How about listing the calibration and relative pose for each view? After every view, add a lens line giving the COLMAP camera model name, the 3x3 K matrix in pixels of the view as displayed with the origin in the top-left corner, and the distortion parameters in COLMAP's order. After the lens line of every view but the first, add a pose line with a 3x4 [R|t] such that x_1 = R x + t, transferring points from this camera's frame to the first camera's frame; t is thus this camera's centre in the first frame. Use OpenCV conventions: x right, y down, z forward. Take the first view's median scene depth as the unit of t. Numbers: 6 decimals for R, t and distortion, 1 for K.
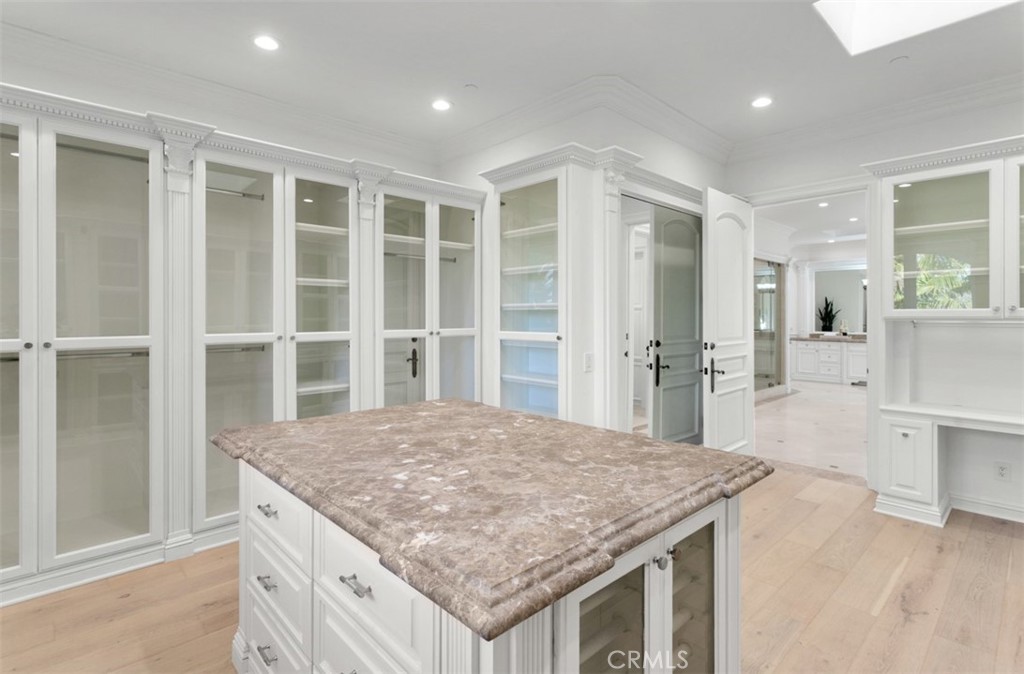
lens RADIAL K [[497.3, 0, 509.9], [0, 497.3, 330.7], [0, 0, 1]] dist [0.001673, 0.000201]
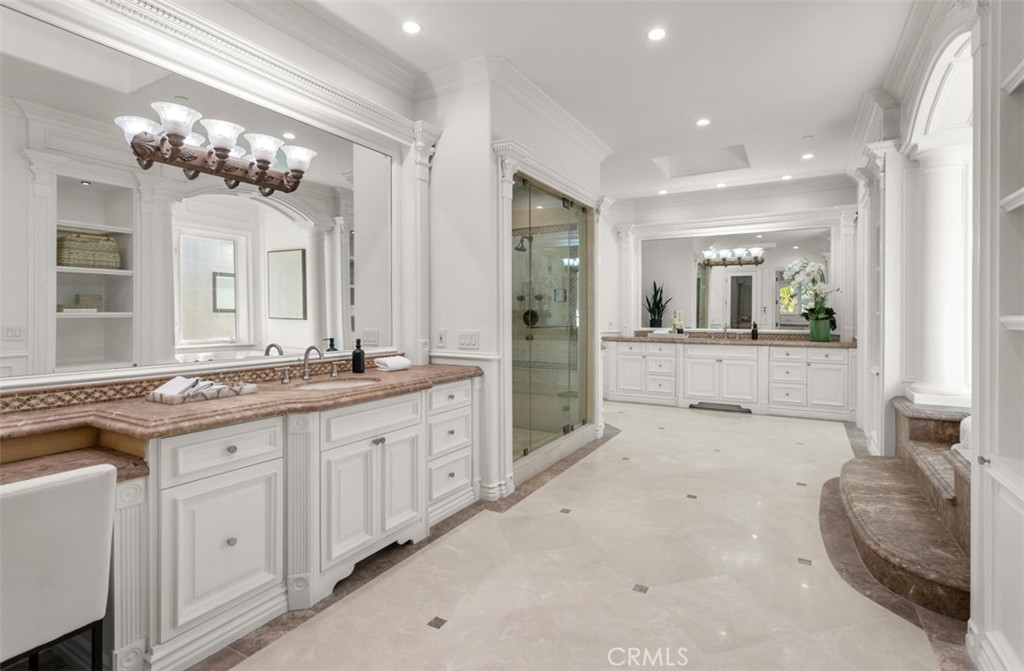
lens RADIAL K [[514.1, 0, 511.6], [0, 514.1, 331.5], [0, 0, 1]] dist [0.000070, -0.000003]
pose [[0.954935, -0.004493, 0.296780, 0.243542], [0.002568, 0.999973, 0.006873, 0.001722], [-0.296803, -0.005801, 0.954921, 0.395051]]
